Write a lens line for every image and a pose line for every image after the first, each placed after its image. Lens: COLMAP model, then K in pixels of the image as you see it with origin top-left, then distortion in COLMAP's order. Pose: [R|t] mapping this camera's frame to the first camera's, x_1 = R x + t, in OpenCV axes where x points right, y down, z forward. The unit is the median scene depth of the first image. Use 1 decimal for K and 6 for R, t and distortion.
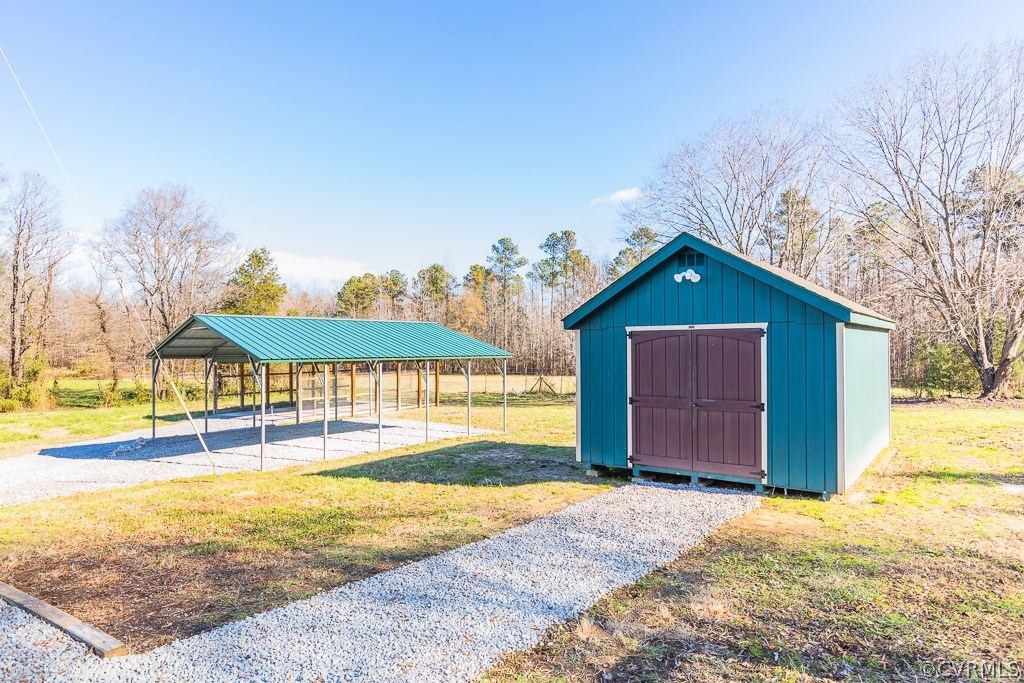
lens RADIAL K [[637.2, 0, 512.5], [0, 637.2, 345.0], [0, 0, 1]] dist [-0.001964, -0.000837]
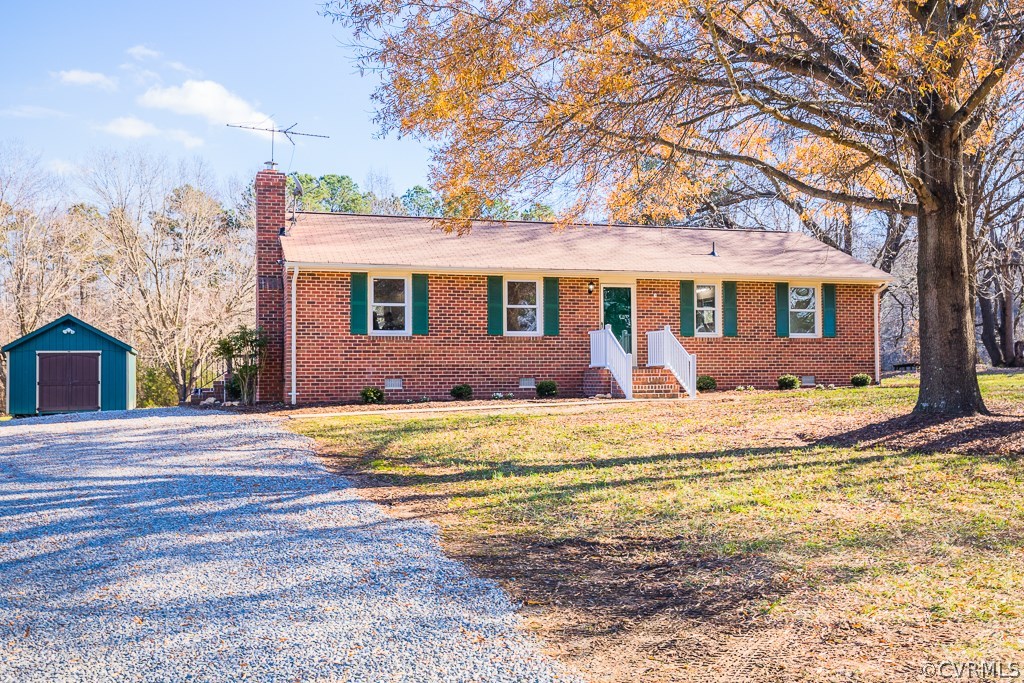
lens RADIAL K [[1025.3, 0, 512.2], [0, 1025.3, 345.9], [0, 0, 1]] dist [0.063817, 0.000000]
pose [[0.590696, 0.026486, 0.806459, -1.829609], [0.001076, 0.999434, -0.033612, 0.080858], [-0.806894, 0.020722, 0.590333, -2.588092]]
